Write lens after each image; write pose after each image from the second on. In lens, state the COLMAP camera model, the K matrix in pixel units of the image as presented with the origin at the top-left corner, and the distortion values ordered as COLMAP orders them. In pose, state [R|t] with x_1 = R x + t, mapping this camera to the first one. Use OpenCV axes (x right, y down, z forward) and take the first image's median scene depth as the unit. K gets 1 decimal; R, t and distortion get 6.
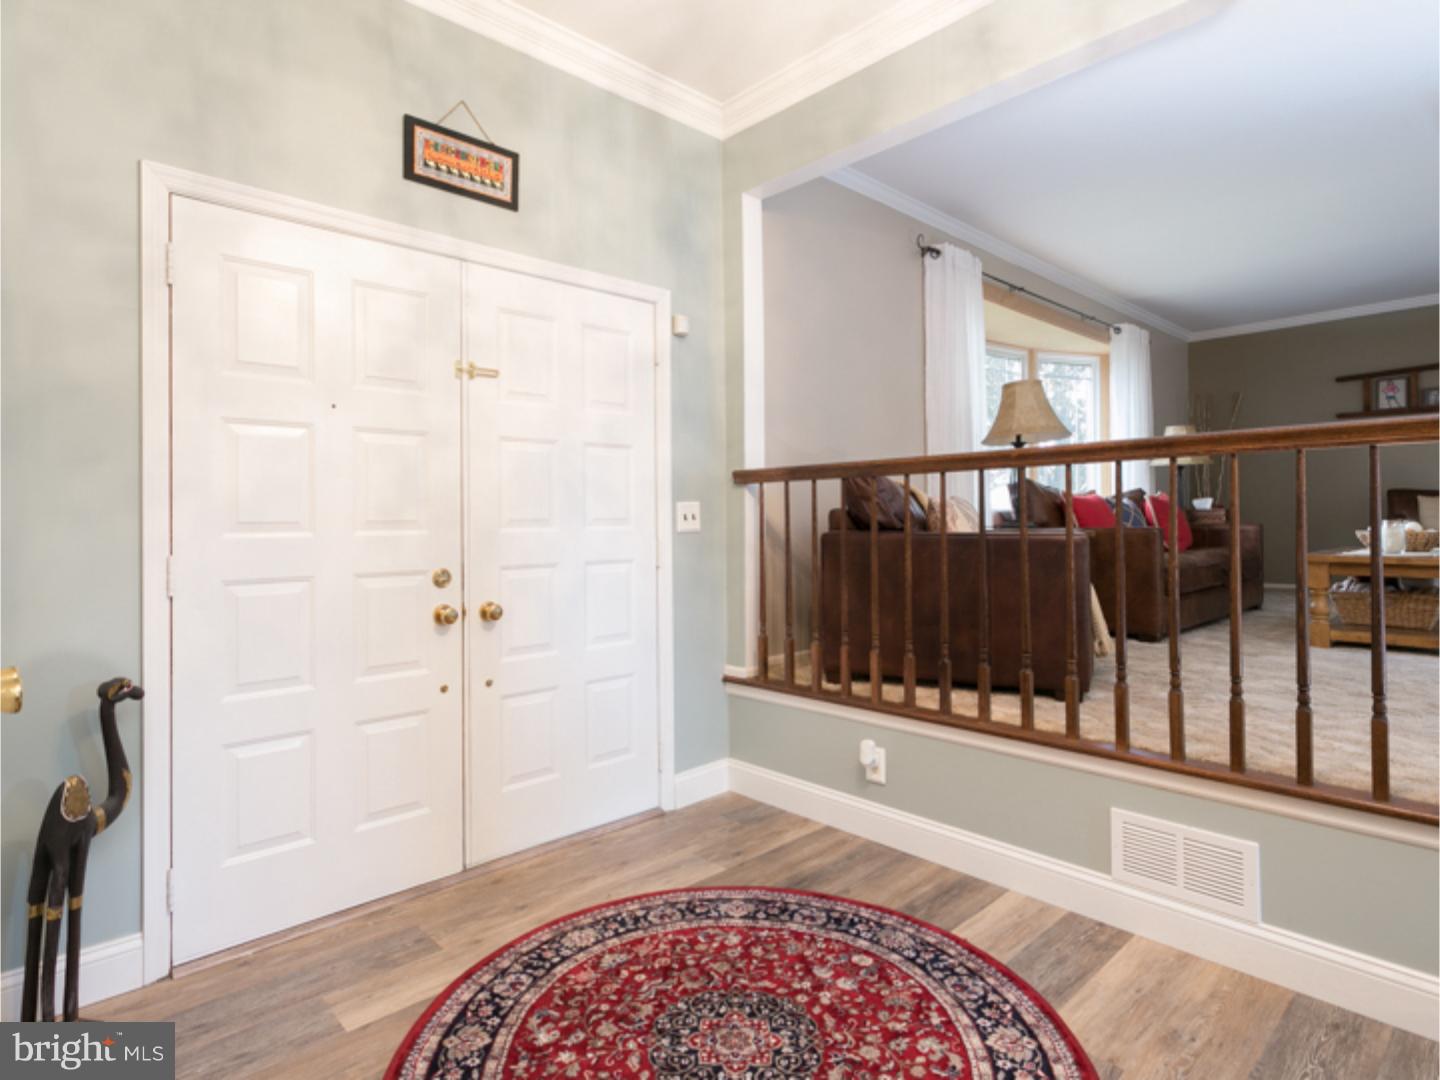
lens RADIAL K [[783.5, 0, 718.1], [0, 783.5, 527.9], [0, 0, 1]] dist [-0.002812, 0.000501]
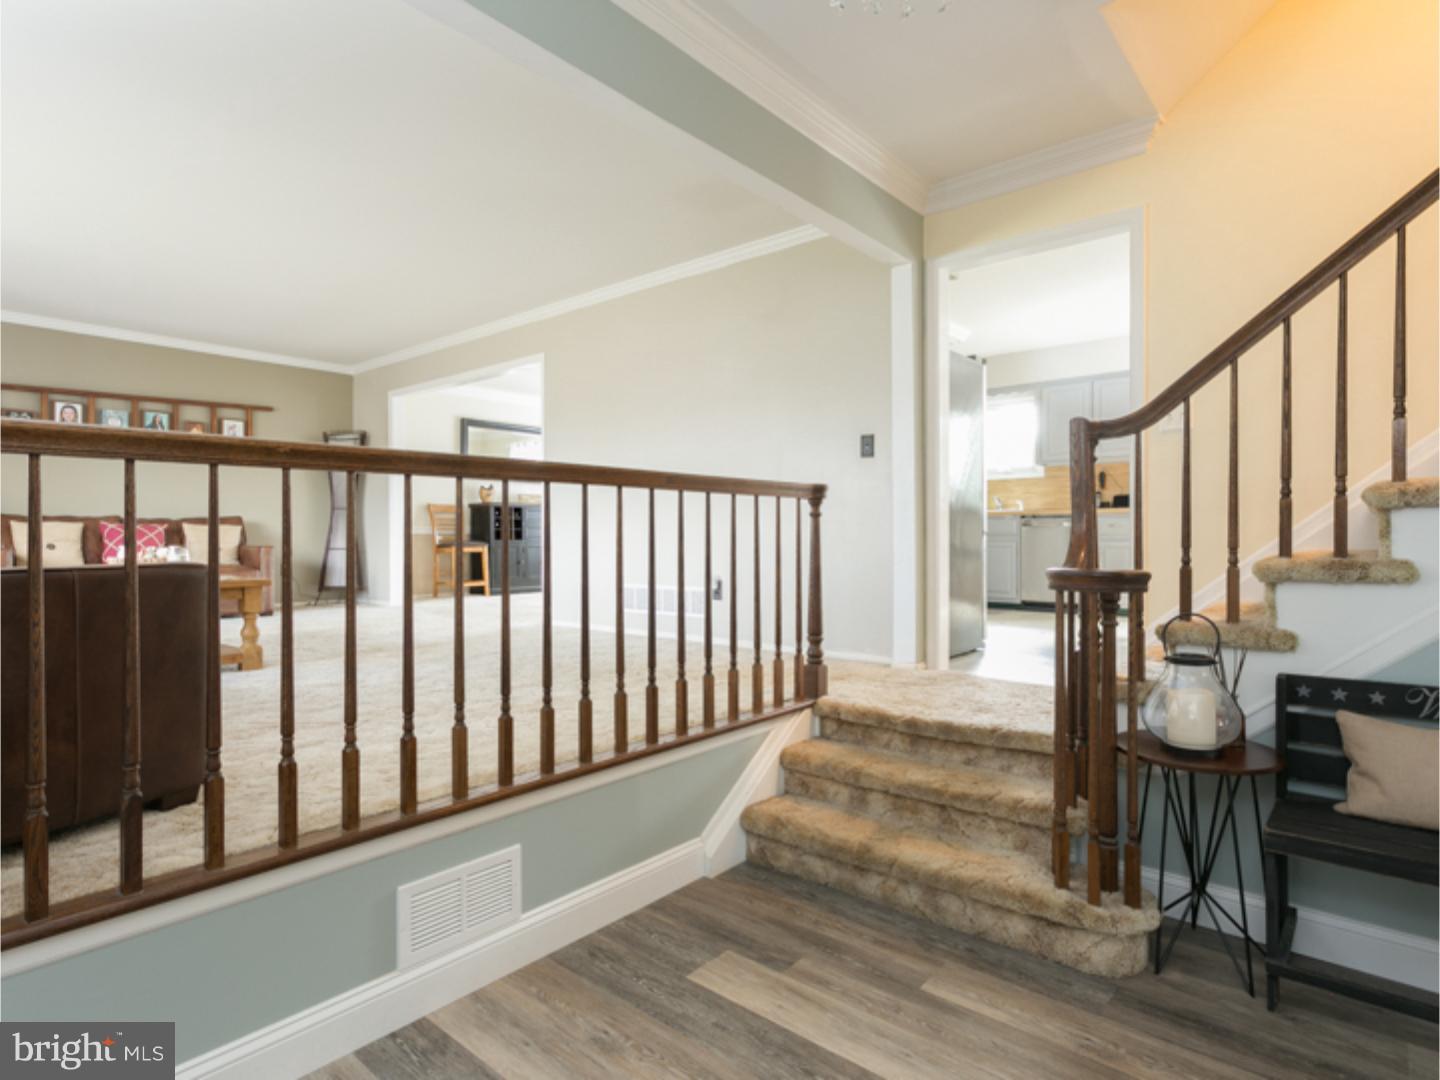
lens RADIAL K [[783.5, 0, 718.4], [0, 783.5, 539.7], [0, 0, 1]] dist [-0.002812, 0.000501]
pose [[-0.103742, -0.003415, 0.994598, -0.401153], [0.005985, 0.999974, 0.004058, -0.017500], [-0.994586, 0.006373, -0.103718, 0.818016]]
